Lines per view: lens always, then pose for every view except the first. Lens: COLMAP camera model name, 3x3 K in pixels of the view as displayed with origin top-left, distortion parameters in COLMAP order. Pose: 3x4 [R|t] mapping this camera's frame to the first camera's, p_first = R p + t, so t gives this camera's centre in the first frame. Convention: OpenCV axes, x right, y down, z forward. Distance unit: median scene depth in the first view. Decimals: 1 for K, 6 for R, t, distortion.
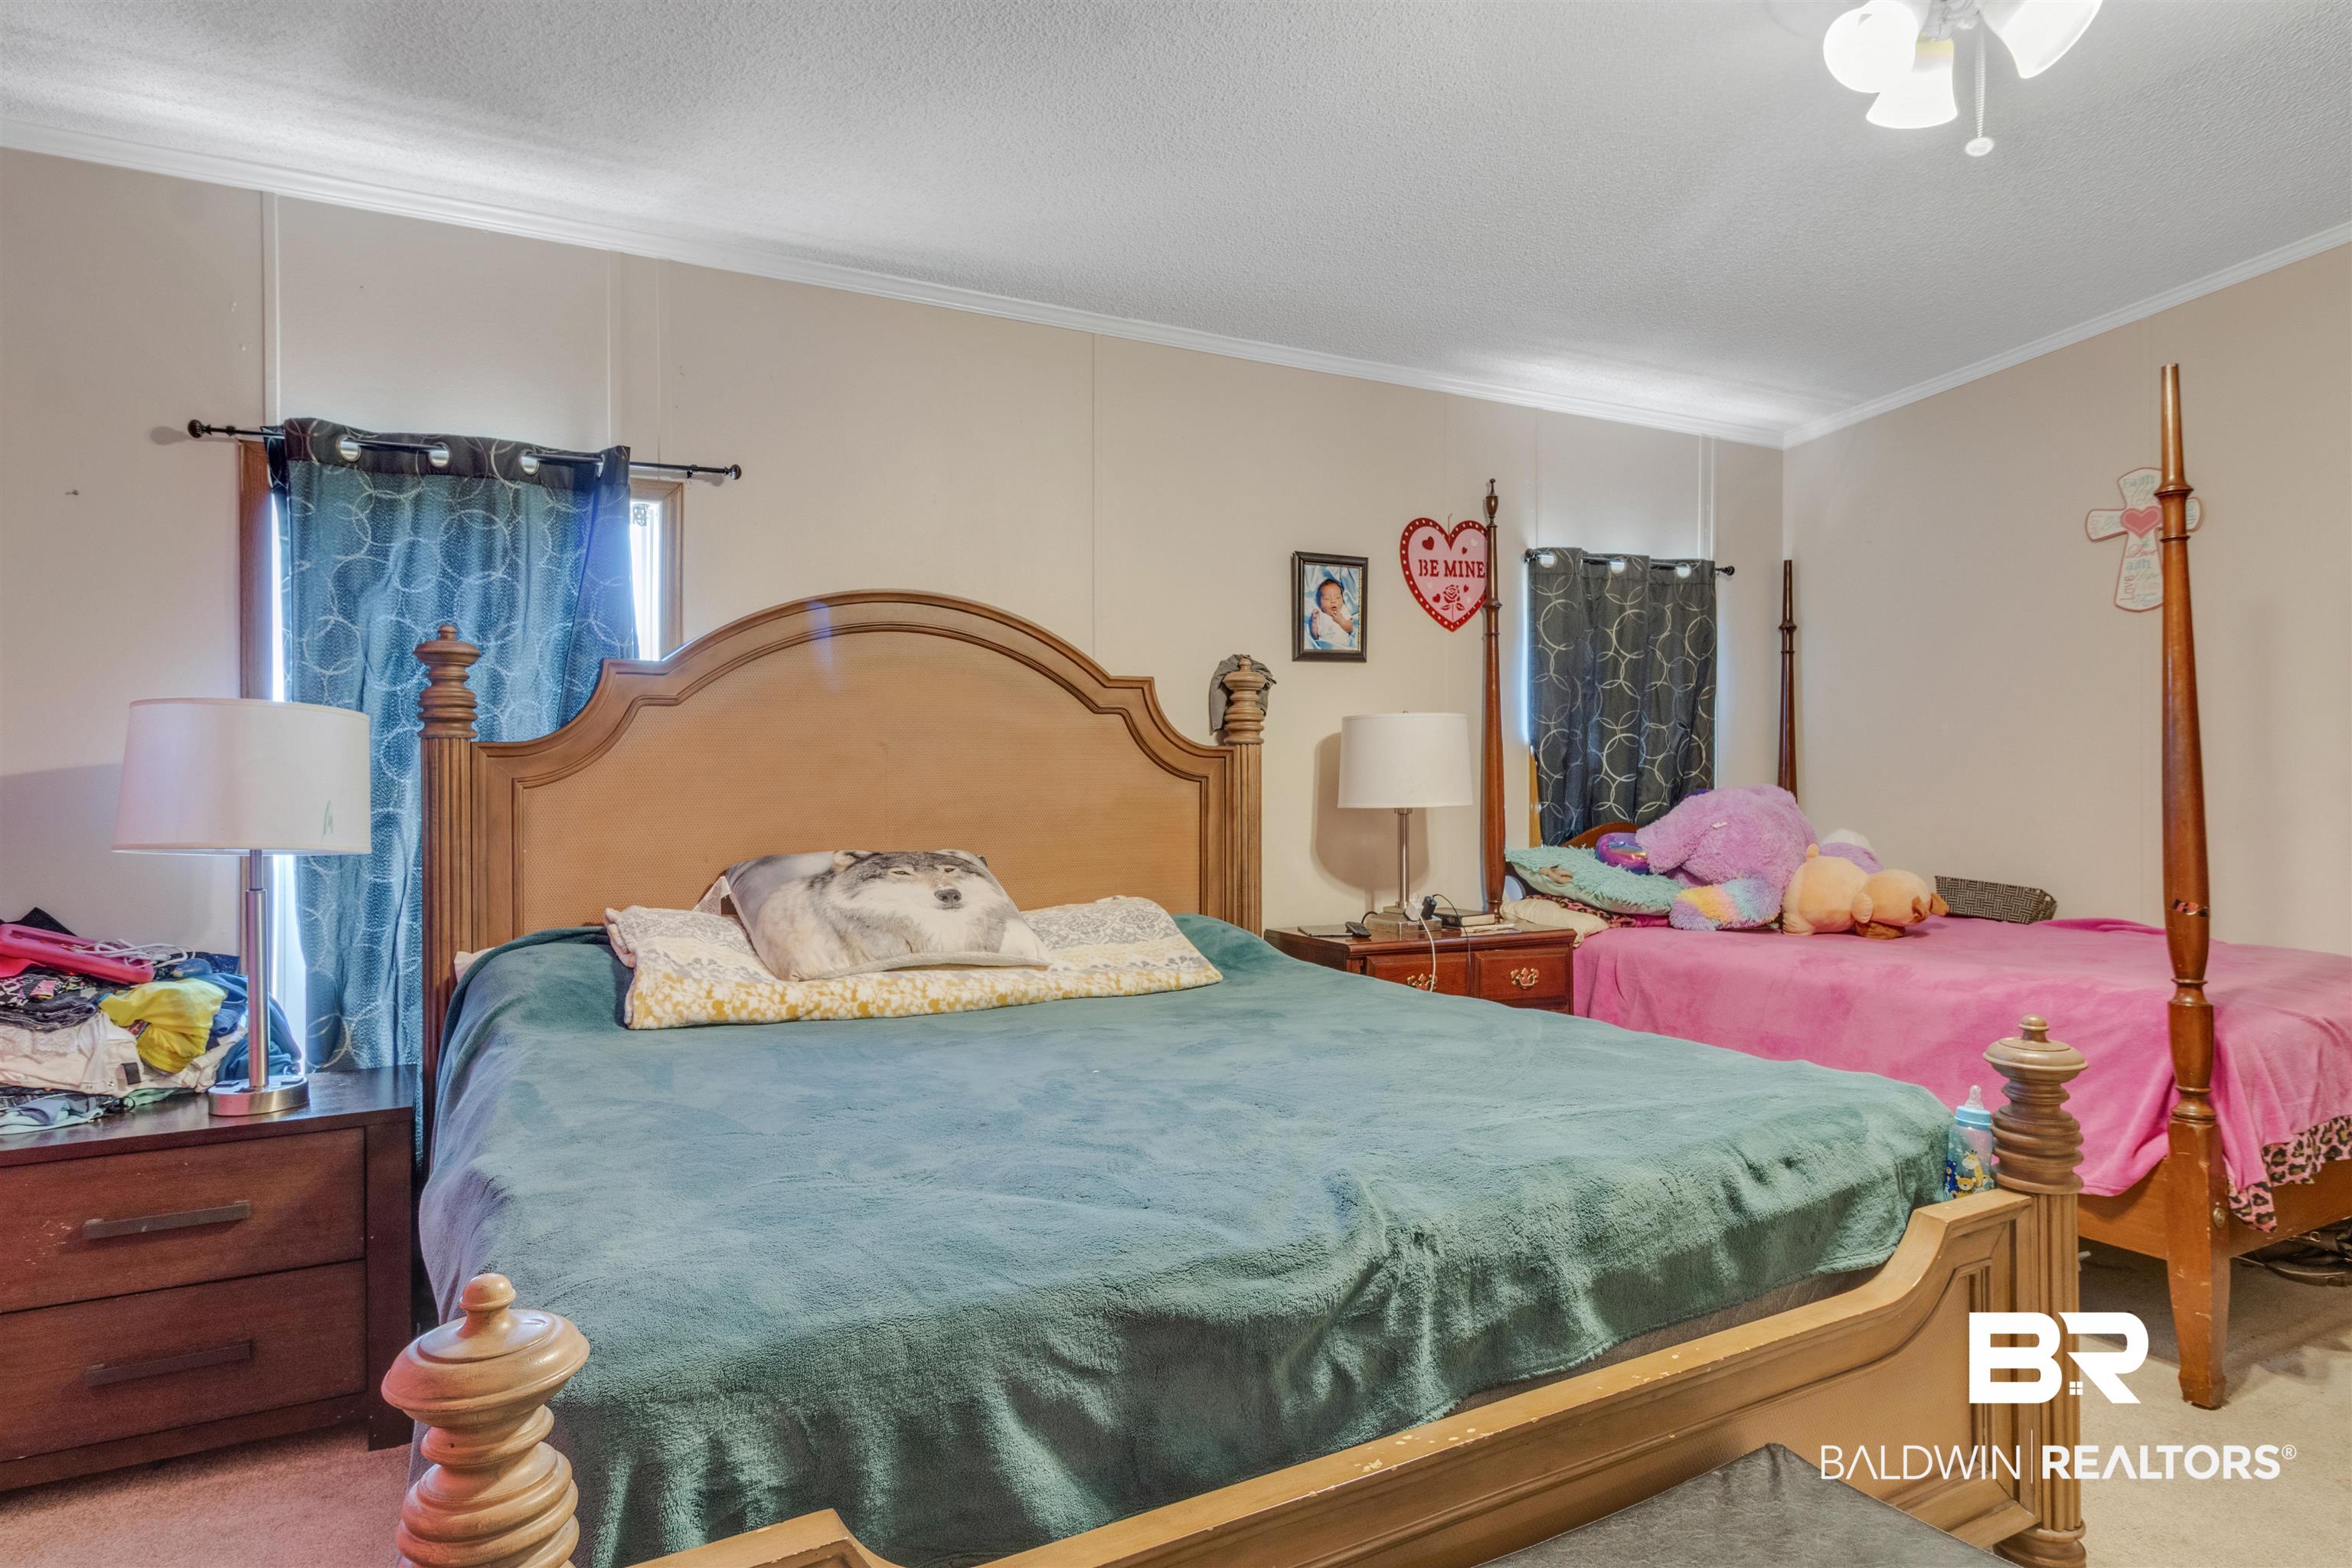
lens RADIAL K [[1292.0, 0, 1178.0], [0, 1292.0, 773.6], [0, 0, 1]] dist [0.000997, 0.001218]
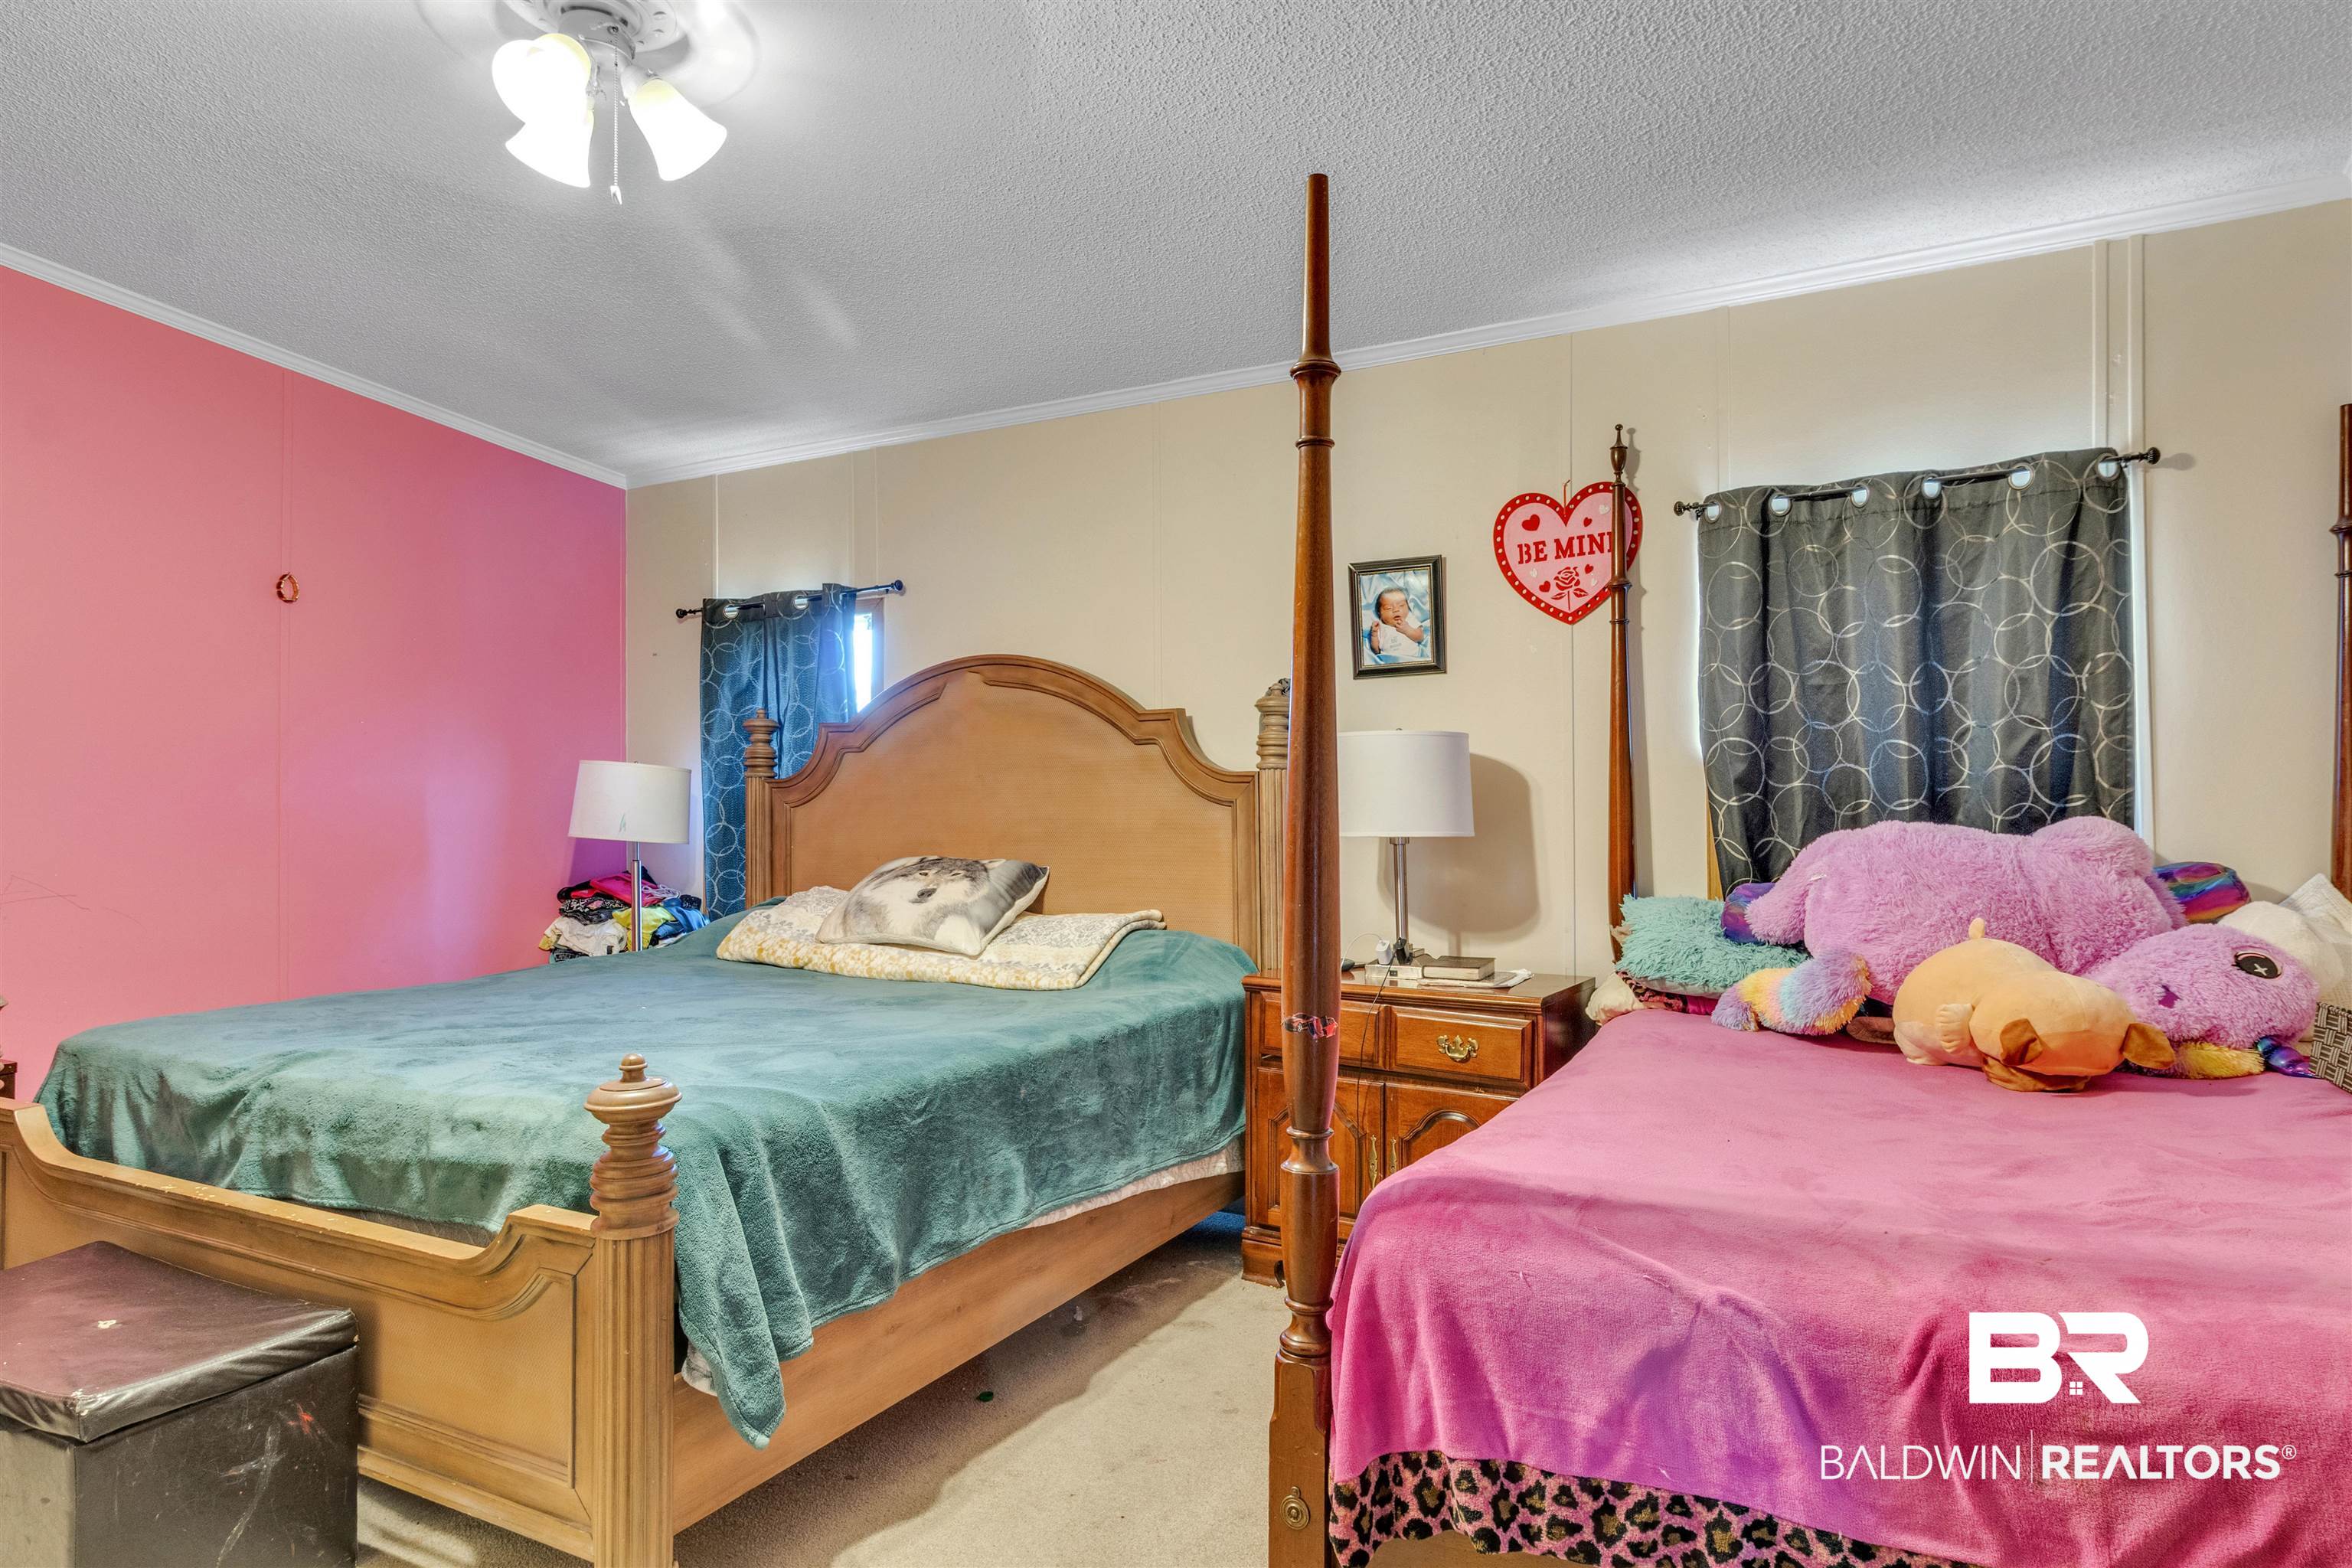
lens RADIAL K [[1266.7, 0, 1176.0], [0, 1266.7, 784.0], [0, 0, 1]] dist [0.003471, 0.000595]
pose [[0.576551, -0.007409, -0.817028, 0.758550], [0.001616, 0.999967, -0.007927, -0.003561], [0.817060, 0.003250, 0.576544, 0.353878]]
